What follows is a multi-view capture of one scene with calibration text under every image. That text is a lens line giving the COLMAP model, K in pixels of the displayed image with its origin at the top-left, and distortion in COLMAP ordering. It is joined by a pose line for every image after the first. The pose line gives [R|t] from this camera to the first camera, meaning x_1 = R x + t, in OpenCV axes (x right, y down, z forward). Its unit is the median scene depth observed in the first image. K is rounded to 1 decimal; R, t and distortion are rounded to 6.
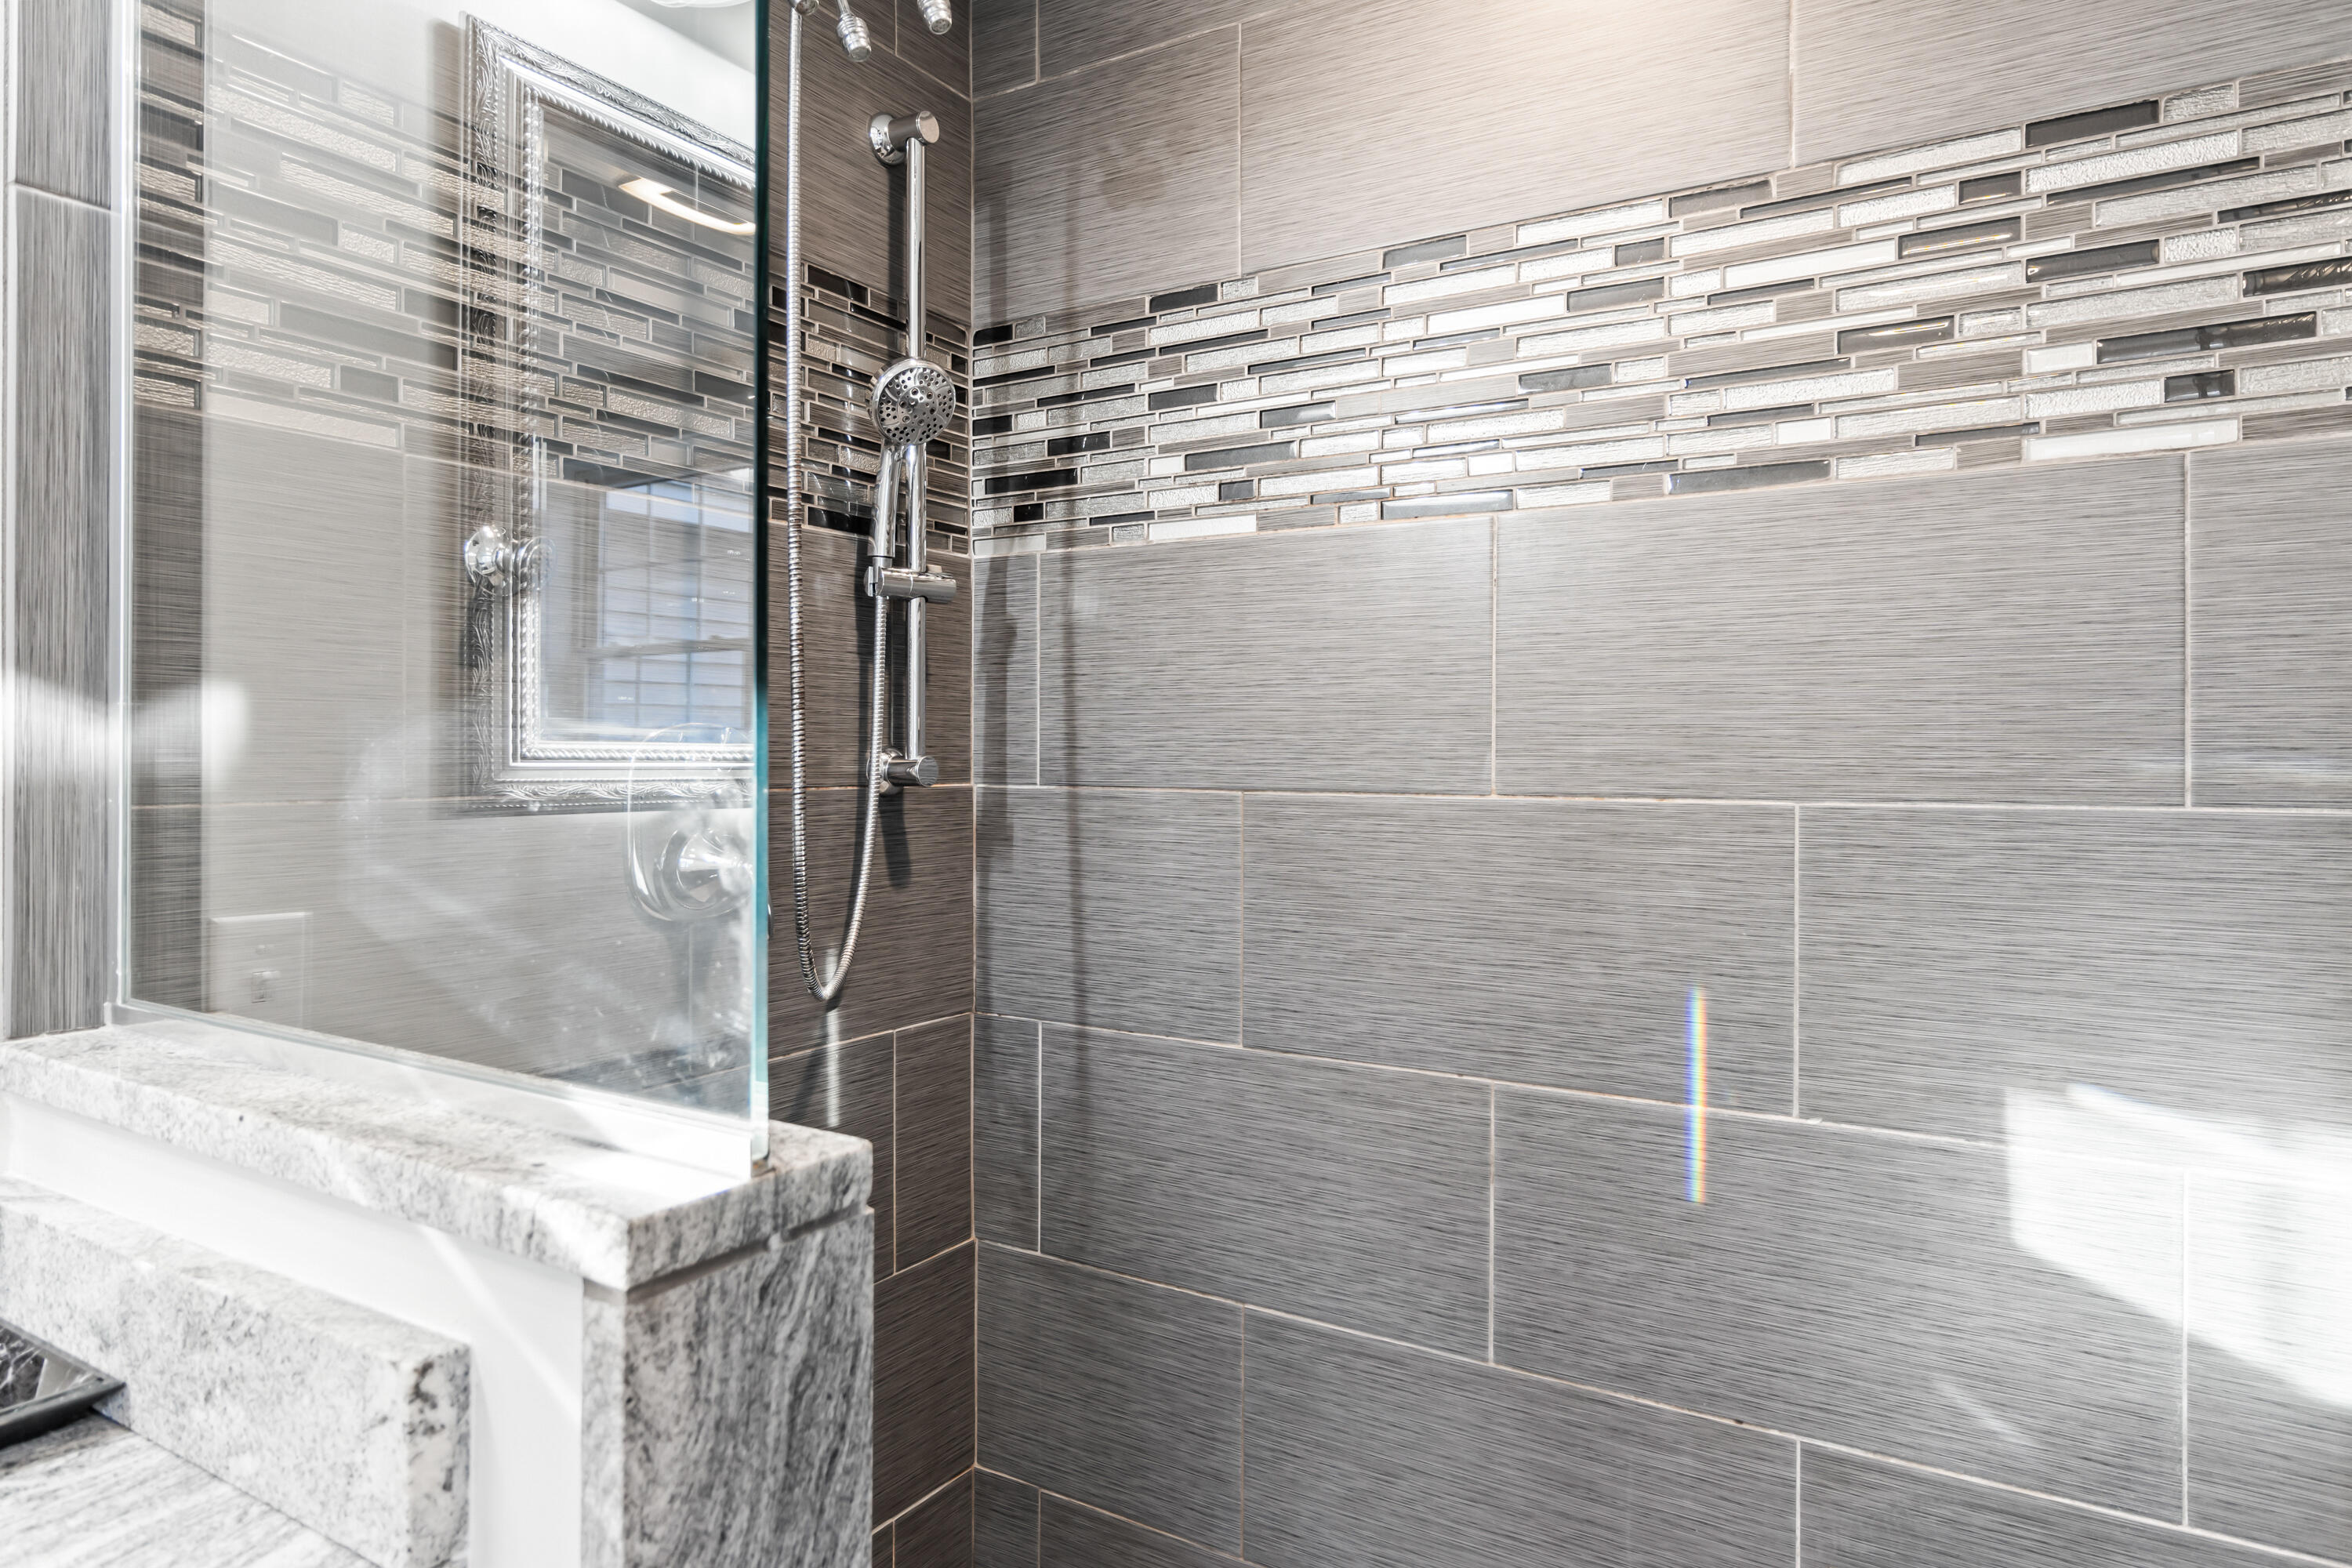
lens RADIAL K [[1405.1, 0, 1178.3], [0, 1405.1, 748.6], [0, 0, 1]] dist [-0.001526, -0.001640]
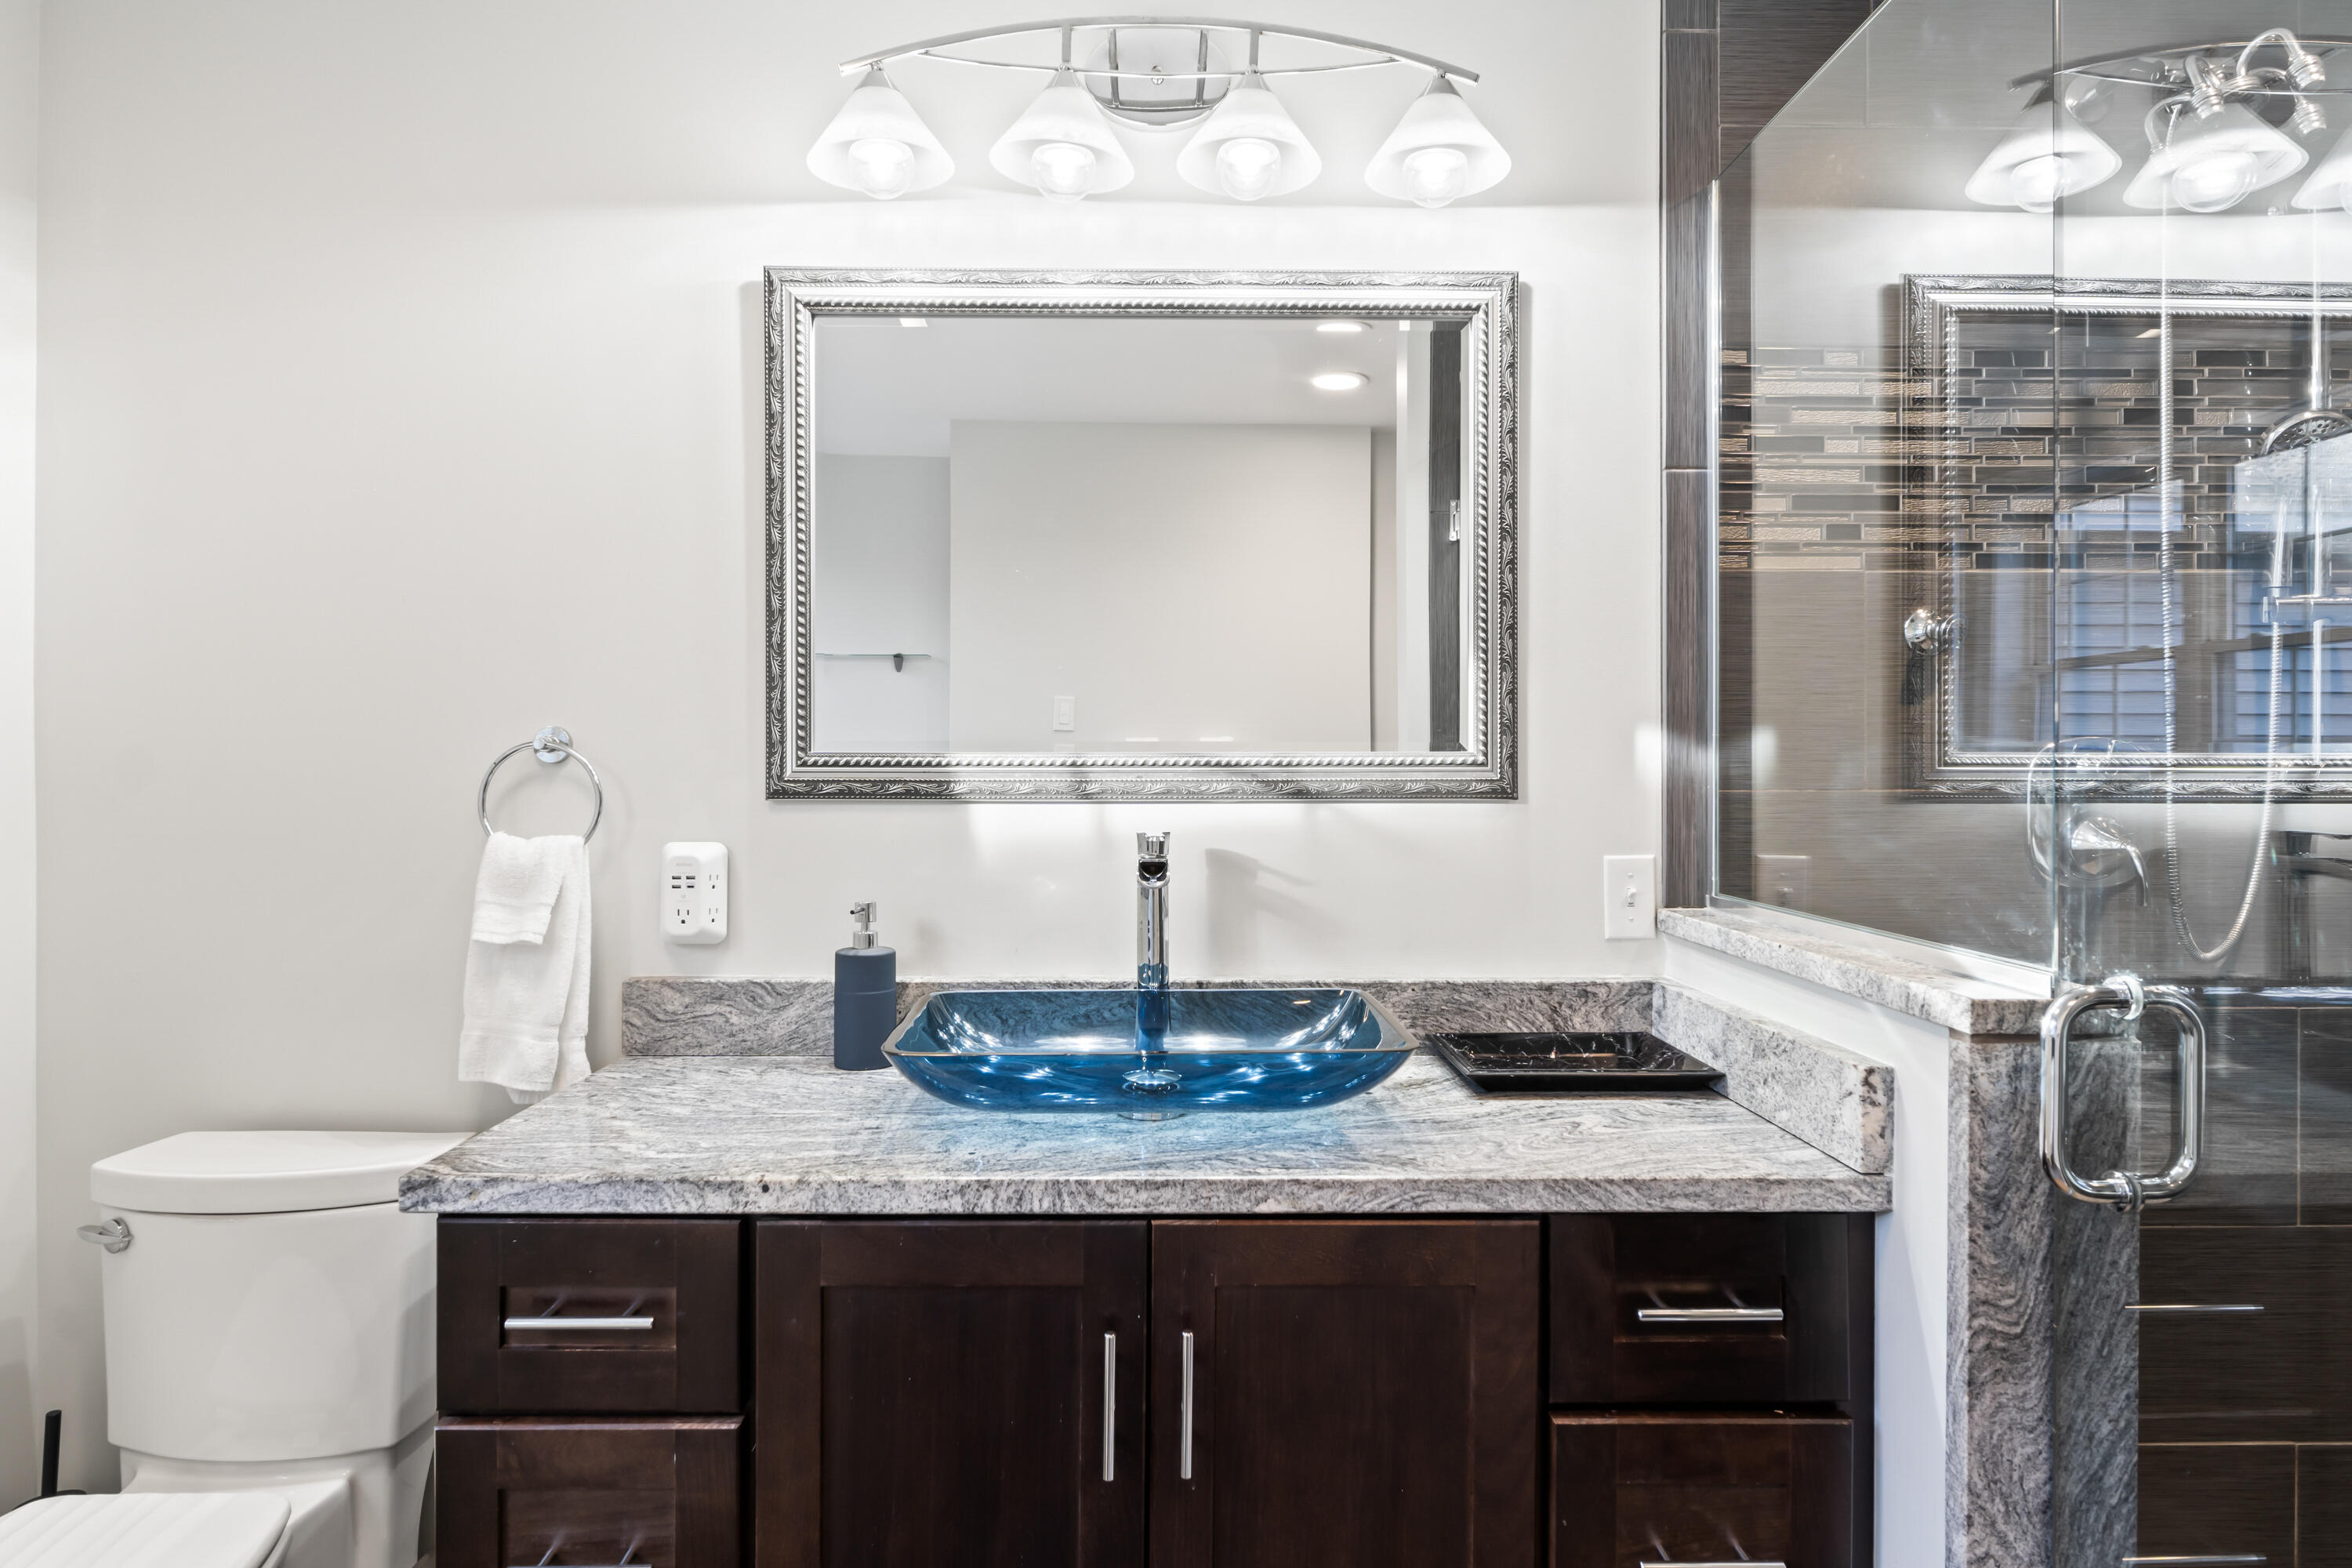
lens RADIAL K [[1320.6, 0, 1172.2], [0, 1320.6, 763.4], [0, 0, 1]] dist [-0.002715, -0.001170]
pose [[0.542798, -0.002447, -0.839860, 0.308726], [0.003693, 0.999993, -0.000527, 0.004665], [0.839855, -0.002815, 0.542803, -0.523490]]
